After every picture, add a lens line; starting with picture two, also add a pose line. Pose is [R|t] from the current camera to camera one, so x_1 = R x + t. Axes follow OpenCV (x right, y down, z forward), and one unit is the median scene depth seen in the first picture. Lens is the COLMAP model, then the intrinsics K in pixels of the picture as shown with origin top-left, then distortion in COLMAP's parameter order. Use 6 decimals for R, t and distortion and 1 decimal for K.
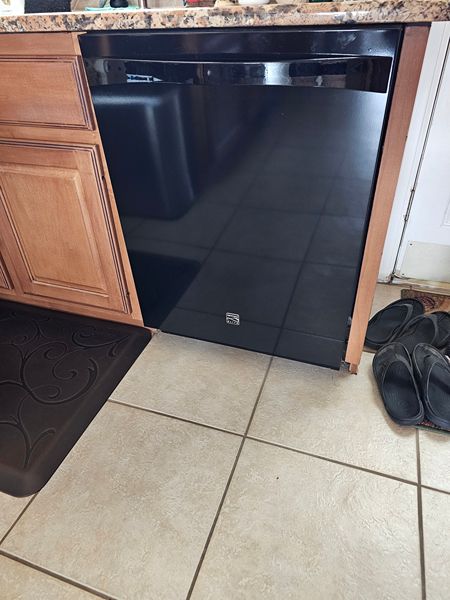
lens RADIAL K [[403.5, 0, 225.8], [0, 403.5, 296.3], [0, 0, 1]] dist [0.009012, 0.002405]
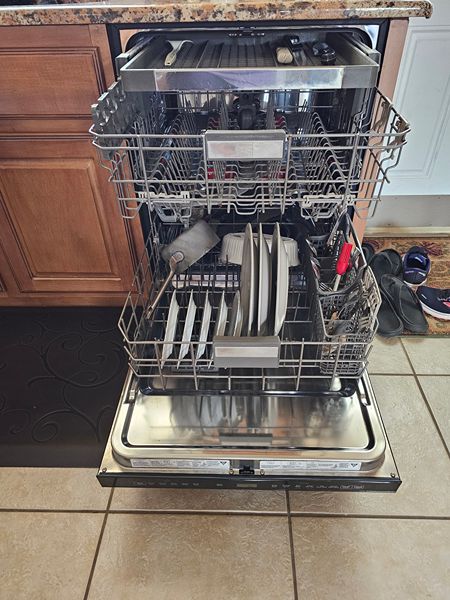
lens RADIAL K [[403.5, 0, 226.3], [0, 403.5, 302.6], [0, 0, 1]] dist [0.009012, 0.002405]
pose [[0.955345, -0.177327, 0.236369, -0.426799], [0.161802, 0.983268, 0.083697, 0.024946], [-0.247256, -0.041715, 0.968052, -0.133530]]
